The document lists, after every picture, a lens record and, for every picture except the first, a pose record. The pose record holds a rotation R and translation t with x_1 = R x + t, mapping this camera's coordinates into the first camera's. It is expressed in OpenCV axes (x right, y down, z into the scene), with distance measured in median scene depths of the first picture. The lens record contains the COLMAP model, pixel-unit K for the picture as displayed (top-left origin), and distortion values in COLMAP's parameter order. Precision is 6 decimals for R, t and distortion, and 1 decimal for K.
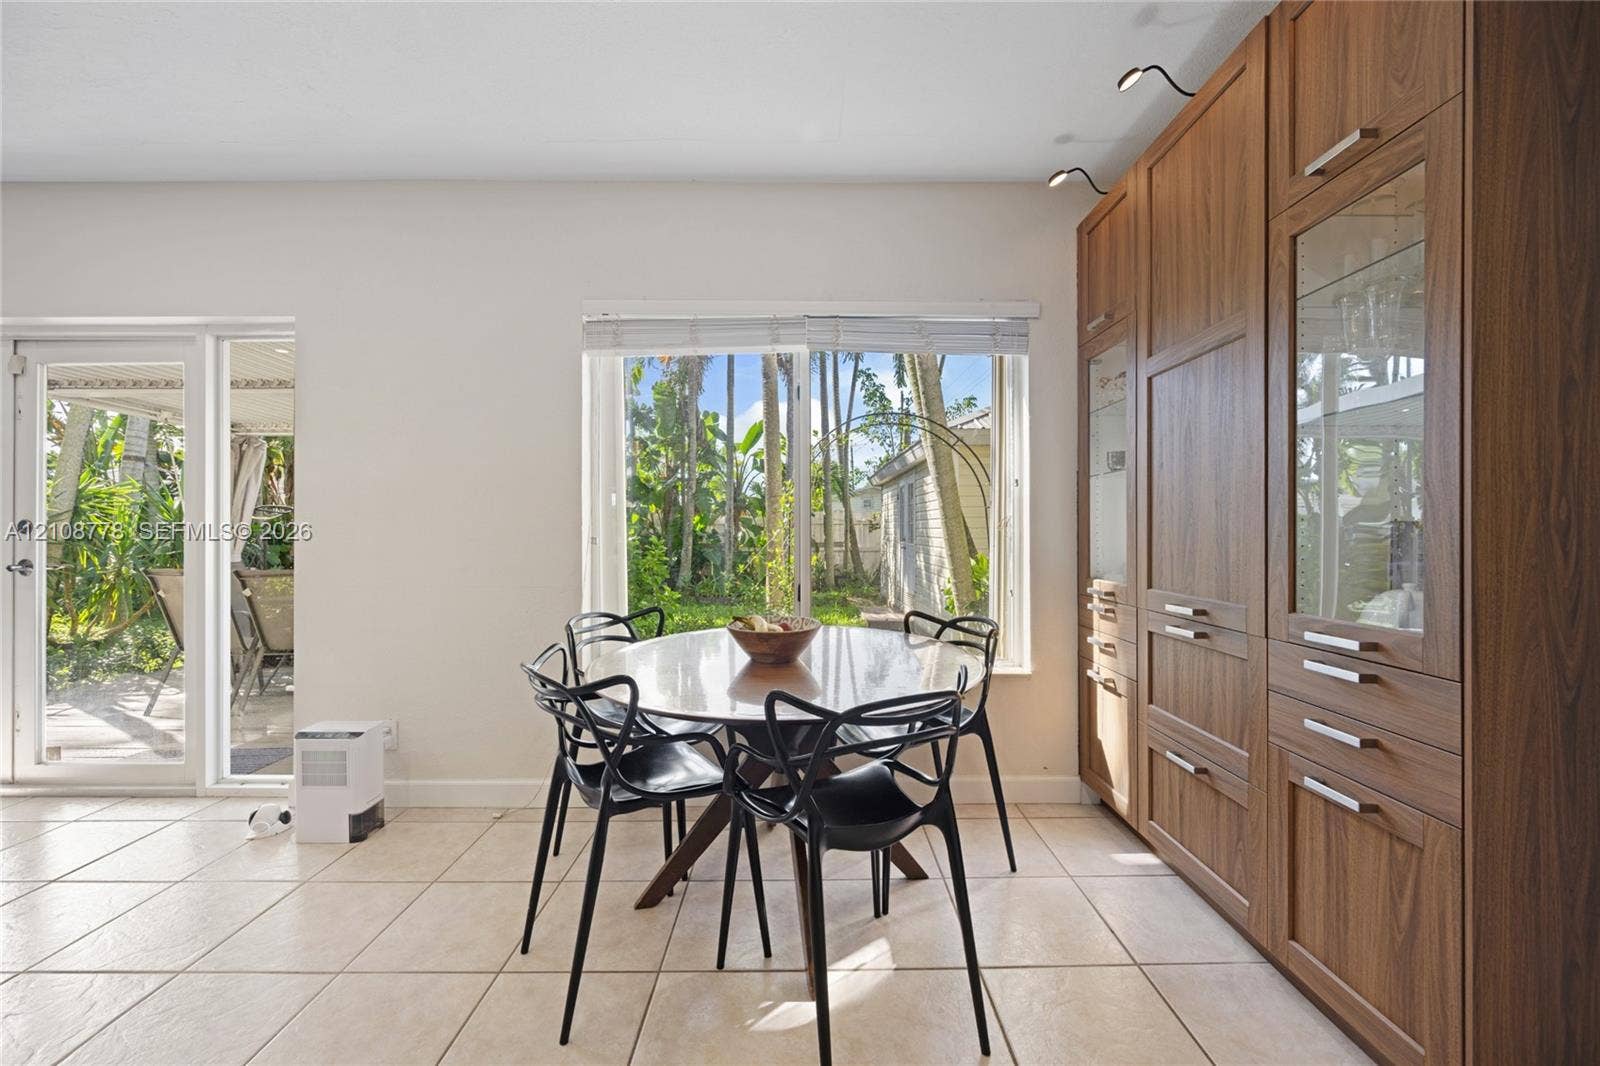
lens RADIAL K [[633.8, 0, 797.4], [0, 633.8, 530.8], [0, 0, 1]] dist [-0.001794, 0.000334]
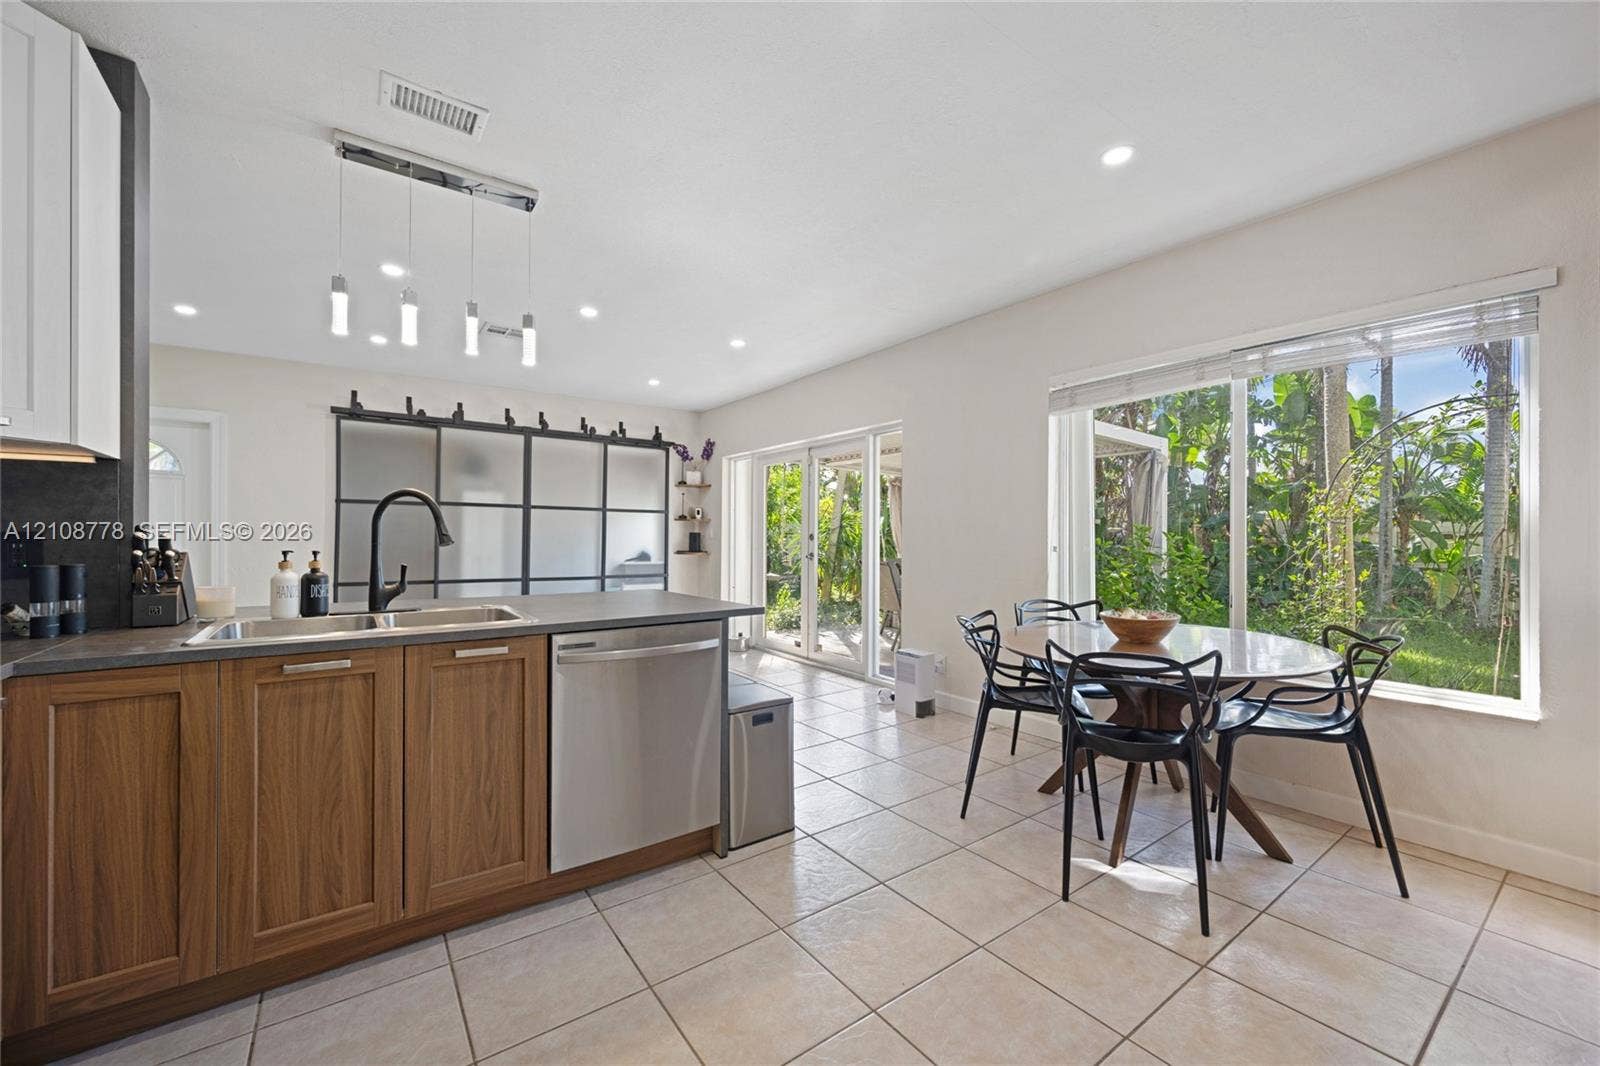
lens RADIAL K [[633.8, 0, 791.4], [0, 633.8, 532.1], [0, 0, 1]] dist [-0.001794, 0.000334]
pose [[0.573878, -0.002994, -0.818936, 0.480859], [-0.003353, 0.999976, -0.006006, -0.010878], [0.818934, 0.006192, 0.573854, -0.269445]]
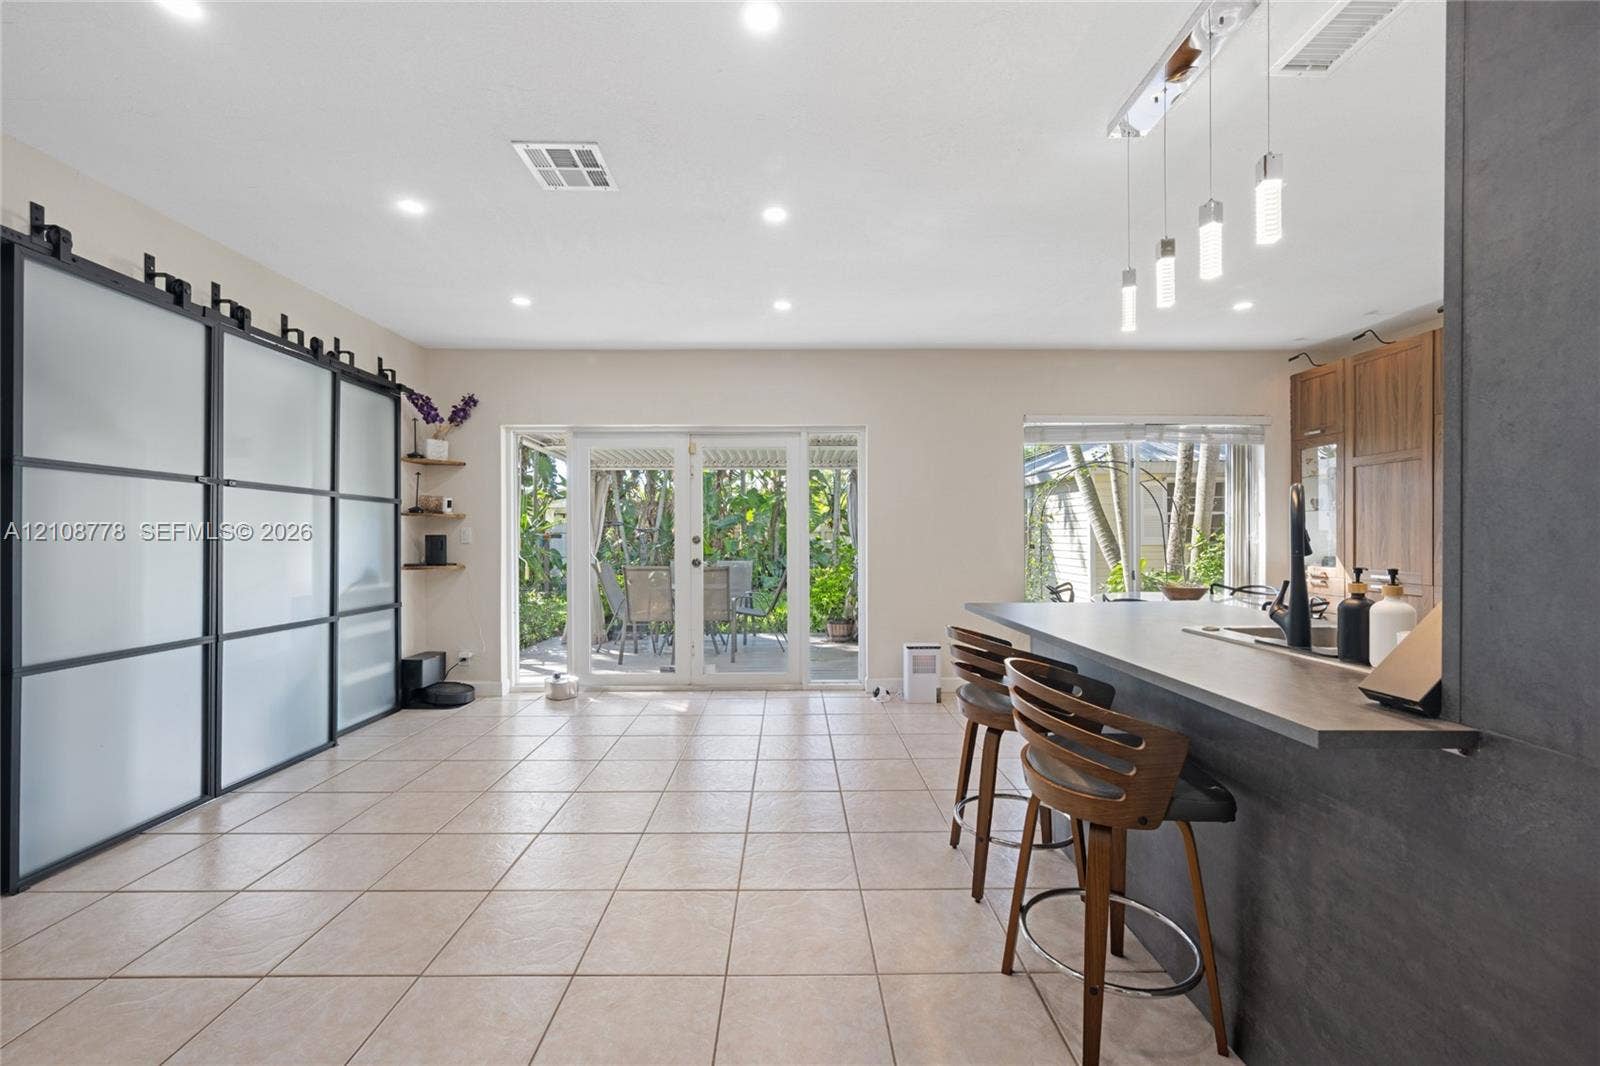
lens RADIAL K [[672.0, 0, 801.9], [0, 672.0, 527.6], [0, 0, 1]] dist [0.020554, 0.000203]
pose [[0.999725, -0.003308, 0.023216, -1.027819], [0.003624, 0.999902, -0.013551, -0.015482], [-0.023169, 0.013631, 0.999639, -0.932027]]
